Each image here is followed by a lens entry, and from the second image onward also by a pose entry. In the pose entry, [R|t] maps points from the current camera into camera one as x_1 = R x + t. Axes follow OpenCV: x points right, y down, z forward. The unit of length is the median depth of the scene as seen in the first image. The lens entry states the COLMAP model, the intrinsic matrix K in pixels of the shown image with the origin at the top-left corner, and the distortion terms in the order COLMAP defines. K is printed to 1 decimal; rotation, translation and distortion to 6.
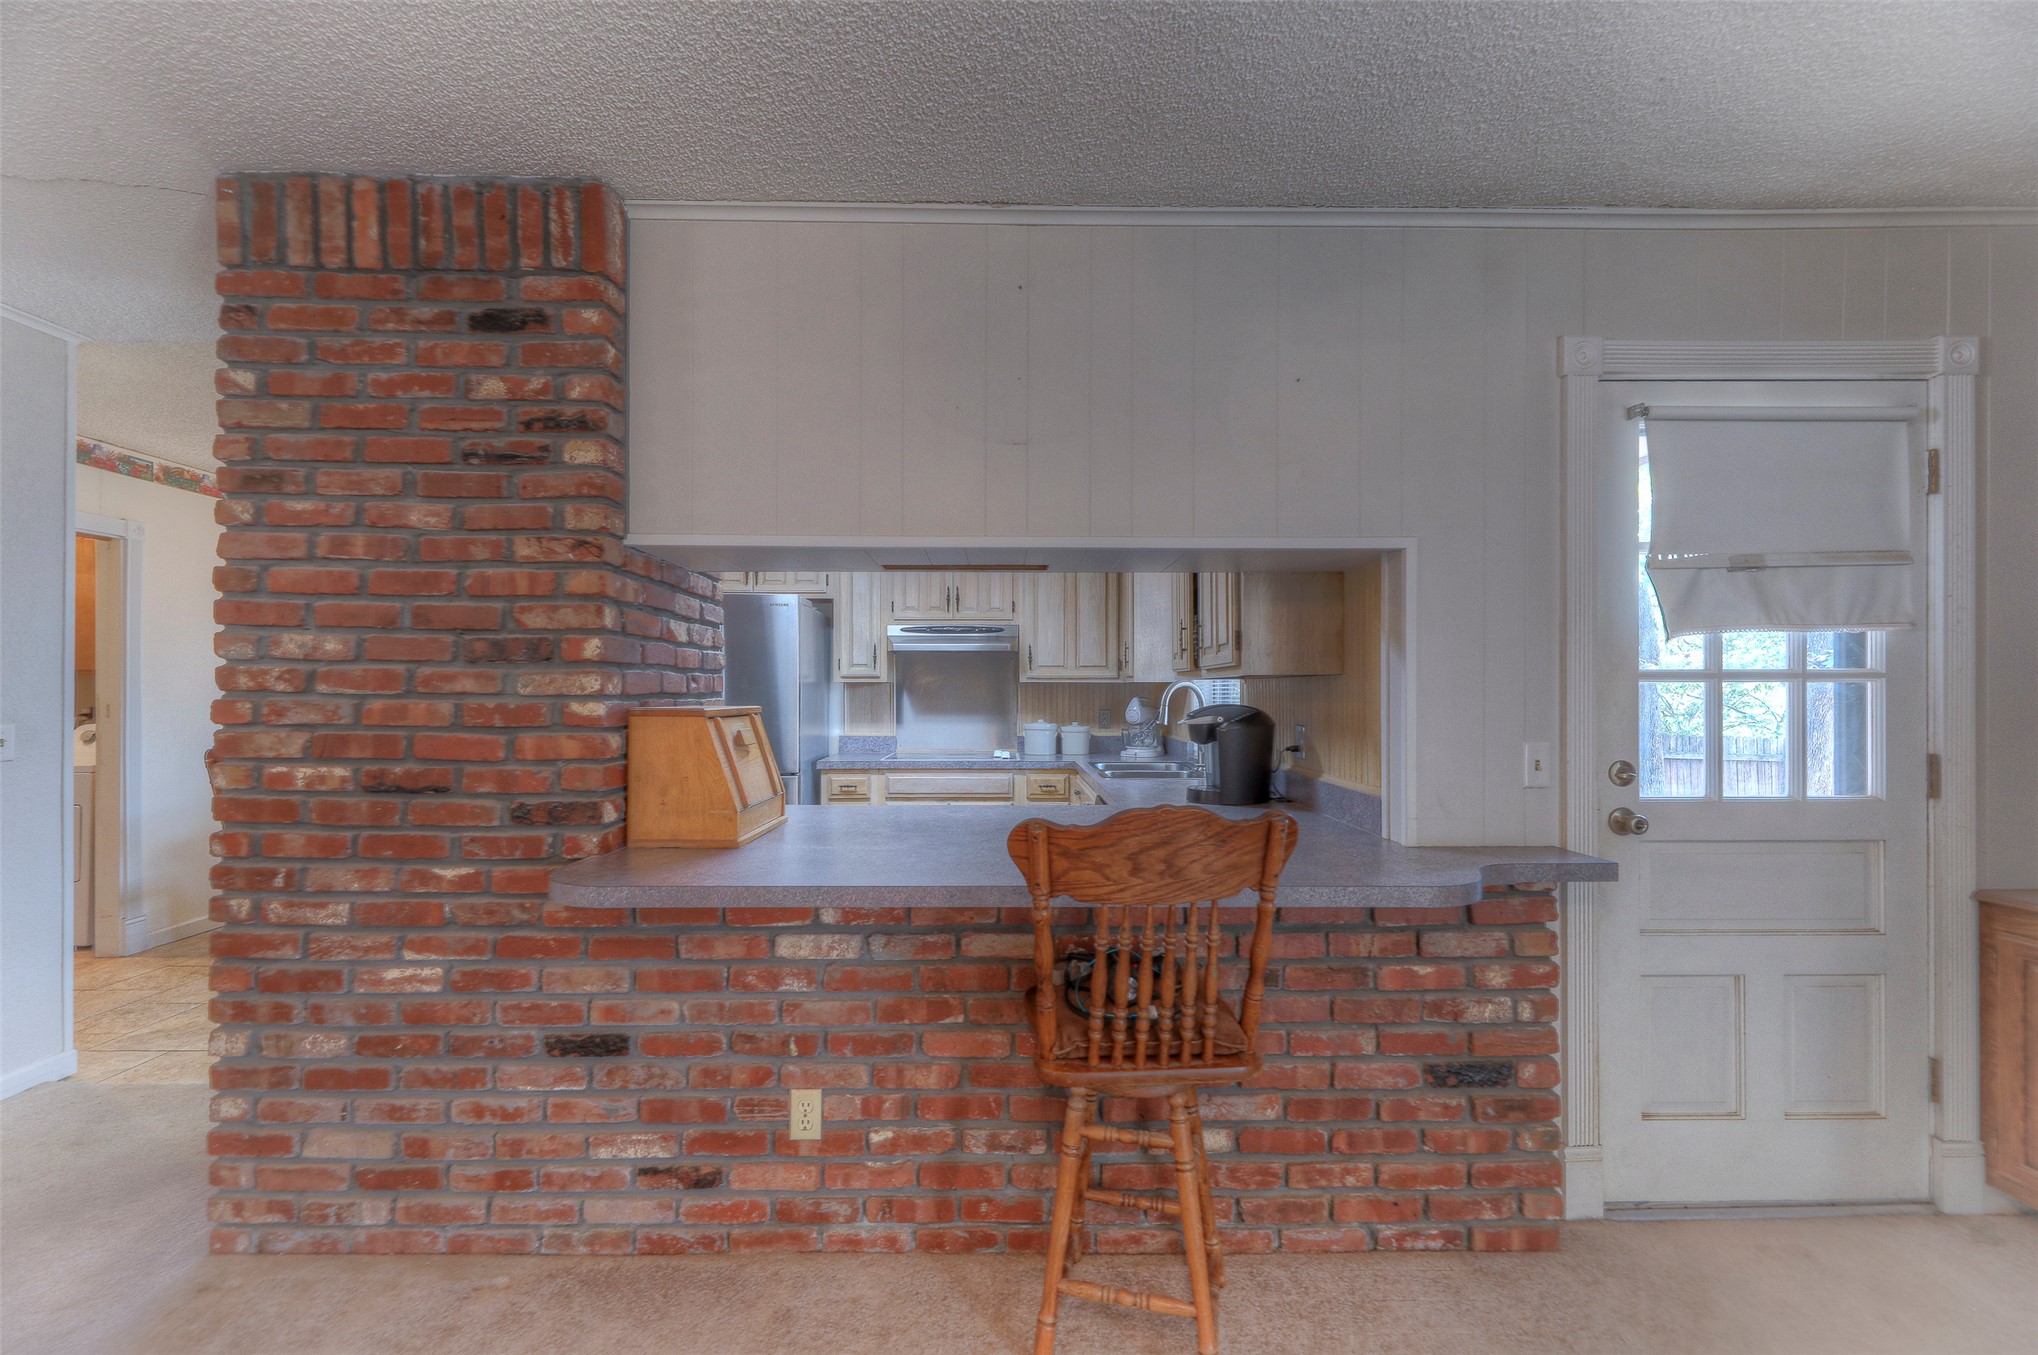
lens RADIAL K [[821.6, 0, 1019.2], [0, 821.6, 687.3], [0, 0, 1]] dist [0.006868, -0.002232]
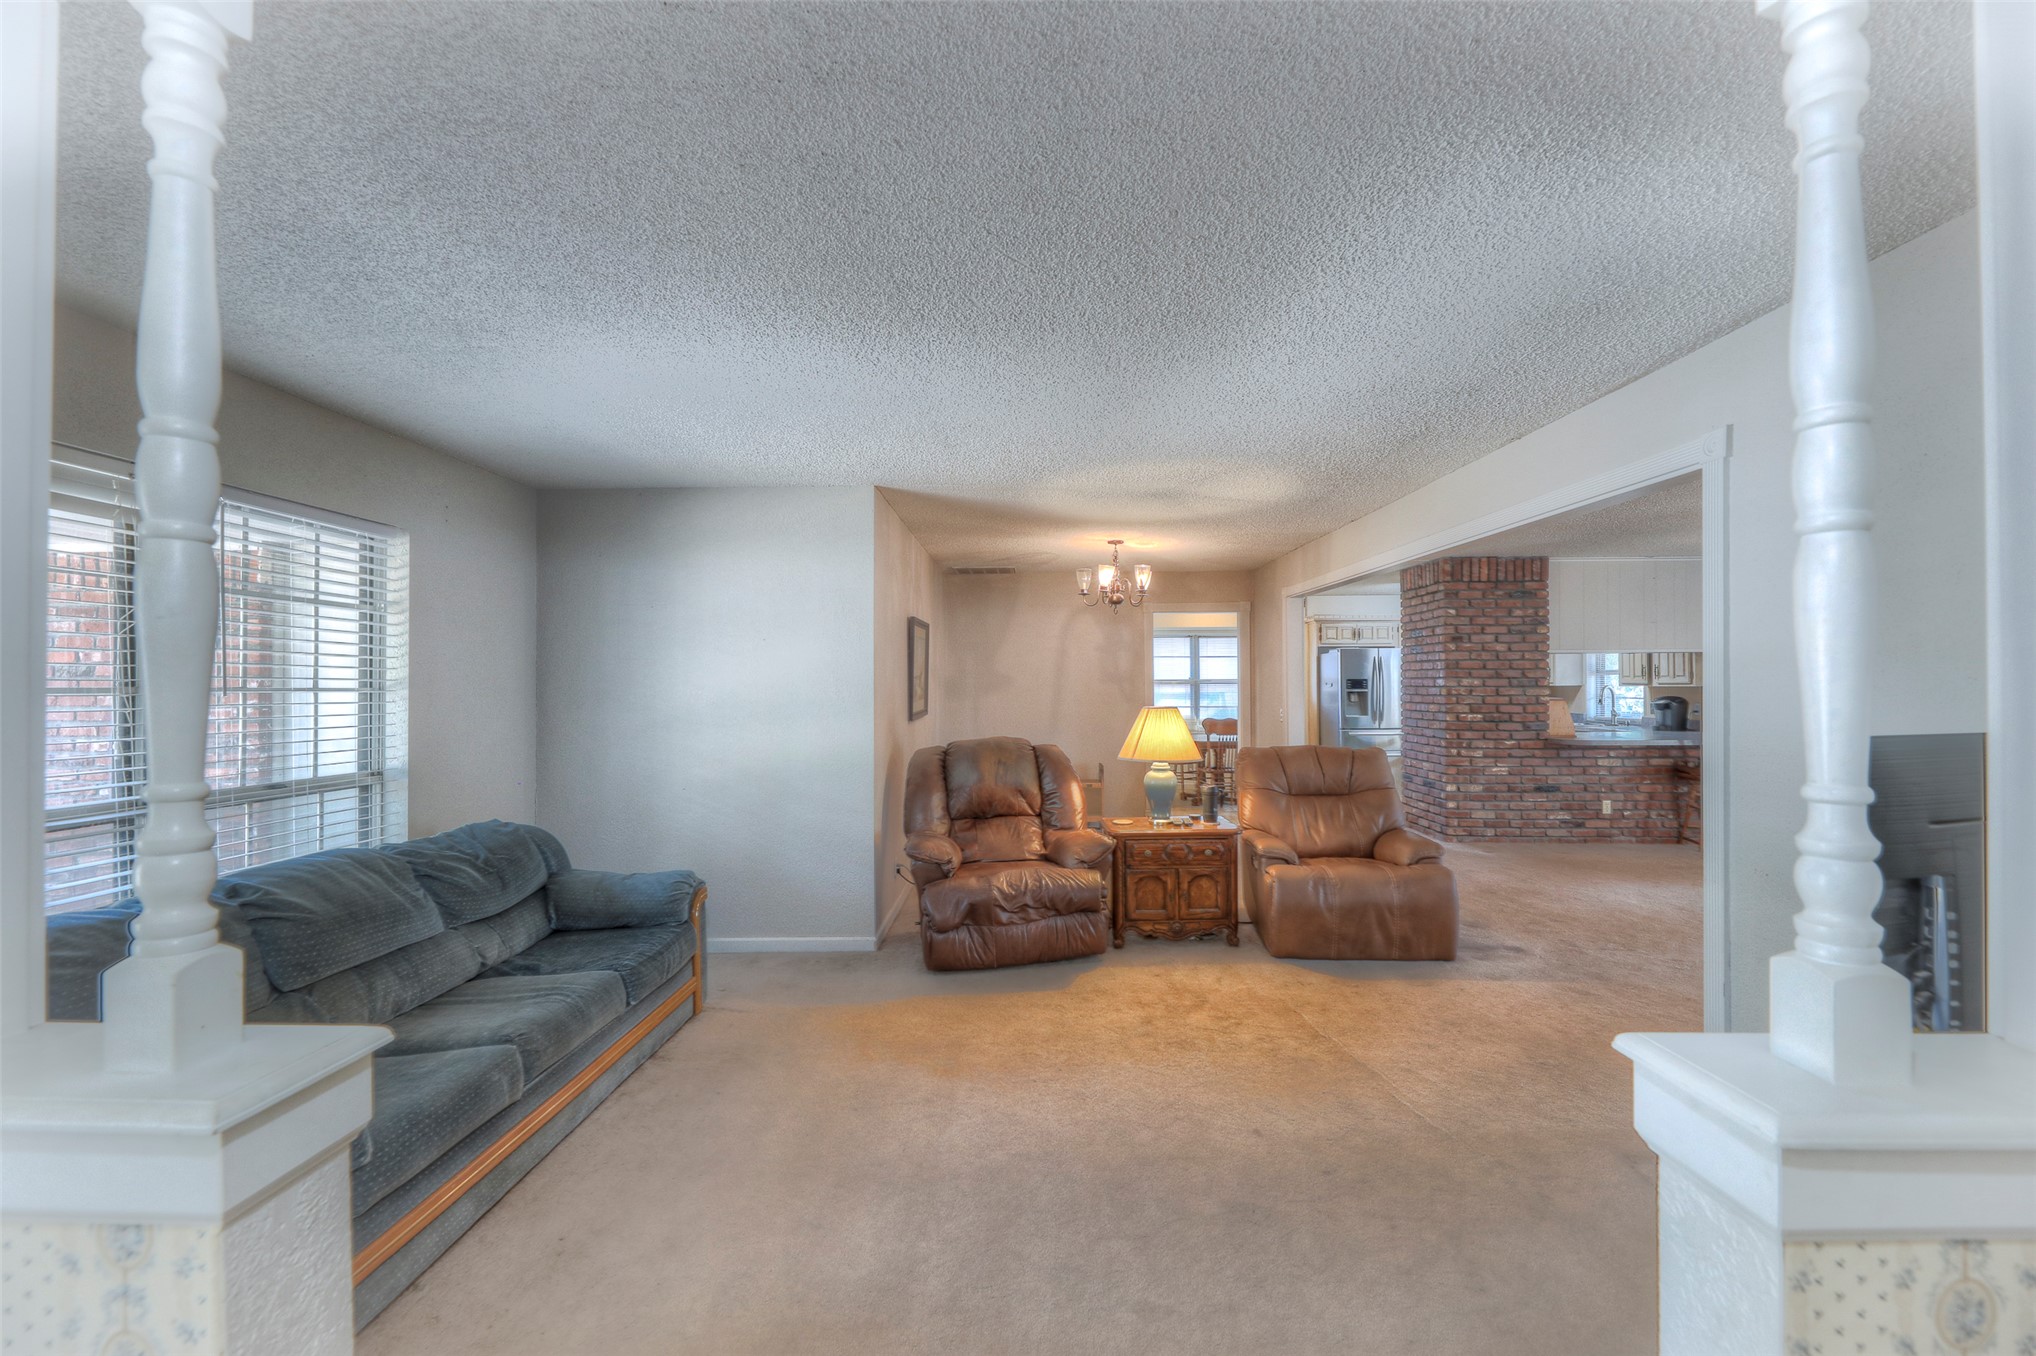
lens RADIAL K [[820.8, 0, 1012.6], [0, 820.8, 686.6], [0, 0, 1]] dist [0.006868, -0.002232]
pose [[0.998658, -0.009097, -0.050993, -2.741264], [0.009709, 0.999884, 0.011772, -0.096211], [0.050880, -0.012251, 0.998630, -2.840597]]
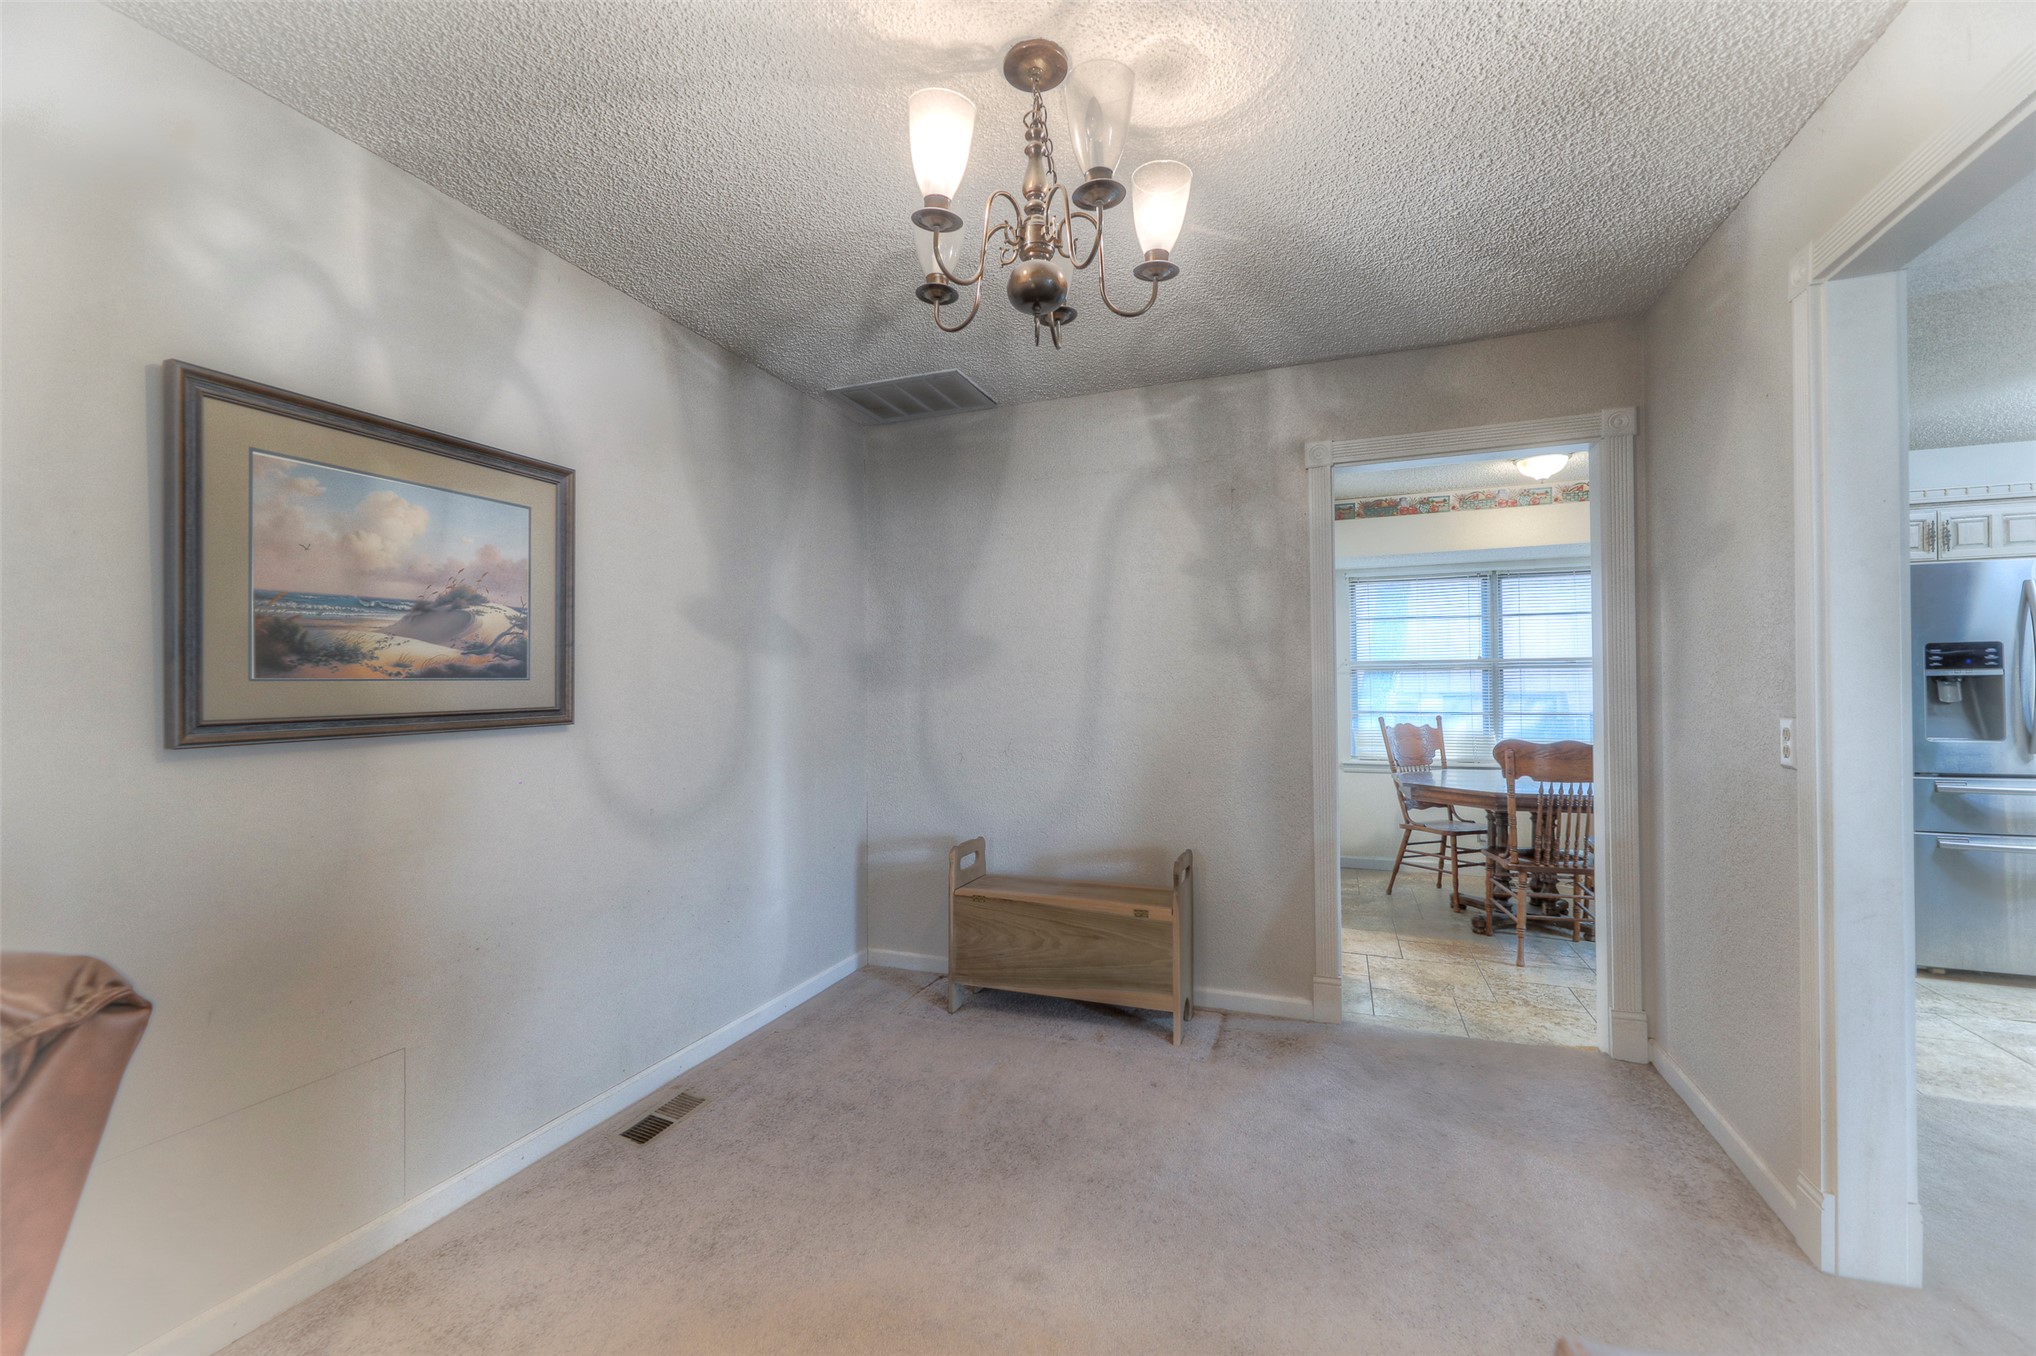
lens RADIAL K [[820.8, 0, 1018.6], [0, 820.8, 686.5], [0, 0, 1]] dist [0.006868, -0.002232]
pose [[0.924145, -0.012551, -0.381836, -2.197419], [0.012891, 0.999916, -0.001668, 0.012018], [0.381825, -0.003381, 0.924229, -0.364571]]
